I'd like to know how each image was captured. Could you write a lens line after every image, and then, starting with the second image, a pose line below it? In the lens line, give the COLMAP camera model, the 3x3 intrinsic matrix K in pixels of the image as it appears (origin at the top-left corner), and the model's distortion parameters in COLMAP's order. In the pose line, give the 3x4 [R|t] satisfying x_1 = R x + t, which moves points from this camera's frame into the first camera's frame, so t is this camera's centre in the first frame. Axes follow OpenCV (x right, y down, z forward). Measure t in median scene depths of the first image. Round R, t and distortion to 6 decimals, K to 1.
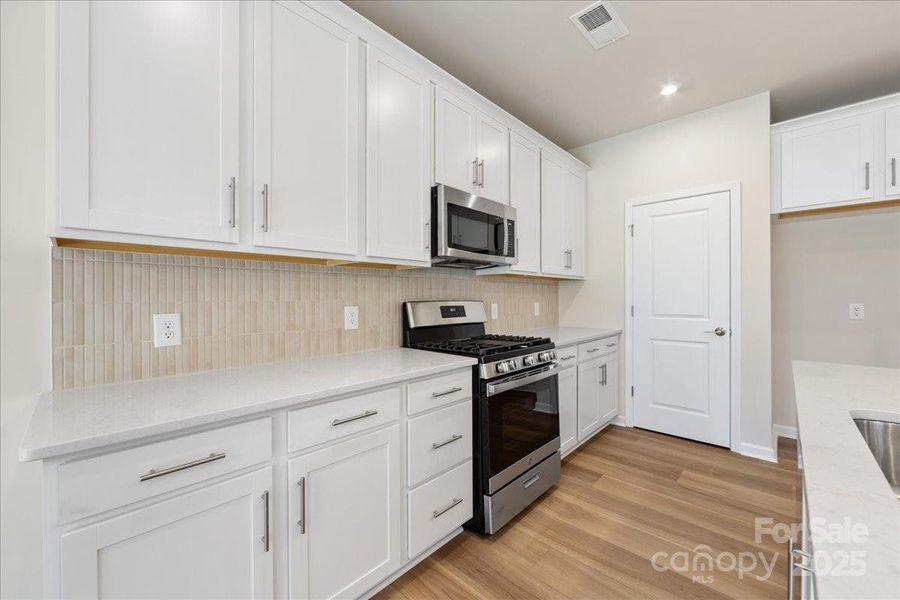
lens RADIAL K [[352.7, 0, 445.6], [0, 352.7, 281.0], [0, 0, 1]] dist [-0.001941, 0.000460]
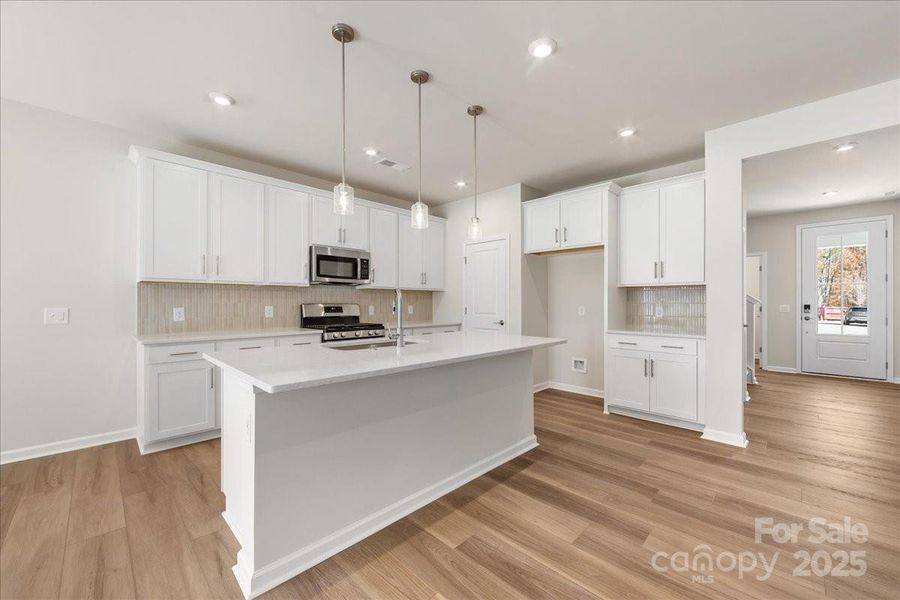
lens RADIAL K [[352.7, 0, 452.6], [0, 352.7, 295.9], [0, 0, 1]] dist [-0.001941, 0.000460]
pose [[0.999523, 0.002078, -0.030821, 0.773152], [-0.001272, 0.999657, 0.026142, -0.036921], [0.030865, -0.026091, 0.999183, -0.902968]]
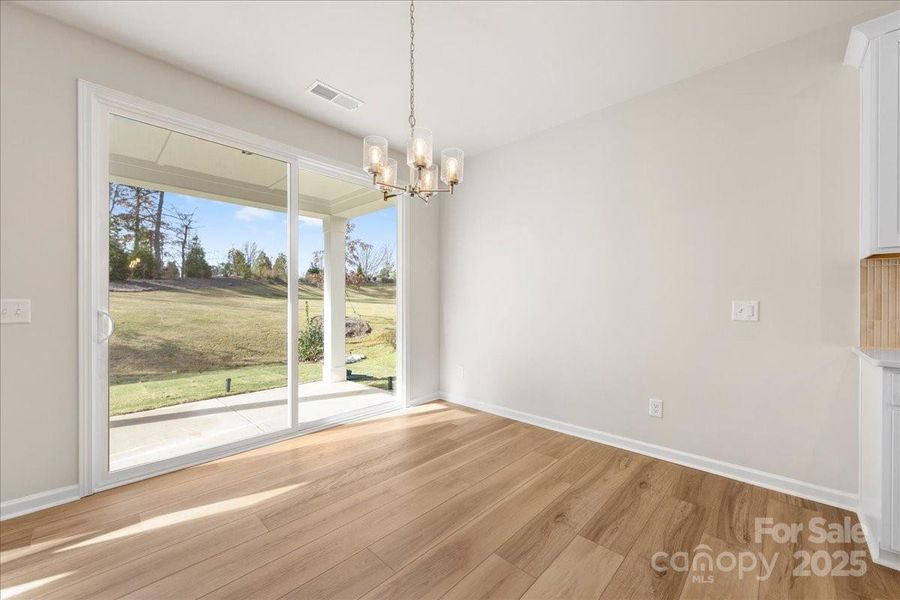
lens RADIAL K [[352.7, 0, 448.2], [0, 352.7, 303.4], [0, 0, 1]] dist [-0.001941, 0.000460]
pose [[-0.013080, 0.012243, -0.999839, 0.306689], [0.031278, 0.999441, 0.011829, 0.015389], [0.999425, -0.031118, -0.013456, -0.497929]]
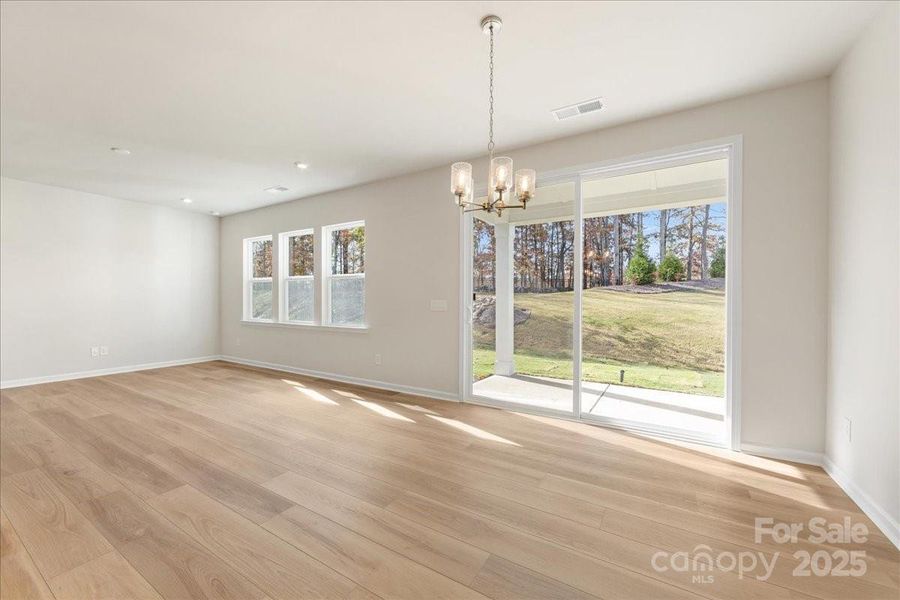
lens RADIAL K [[352.7, 0, 450.1], [0, 352.7, 295.2], [0, 0, 1]] dist [-0.001941, 0.000460]
pose [[-0.979719, 0.000945, -0.200376, -0.251170], [0.010236, 0.998919, -0.045338, 0.044876], [0.200117, -0.046469, -0.978669, 0.387005]]
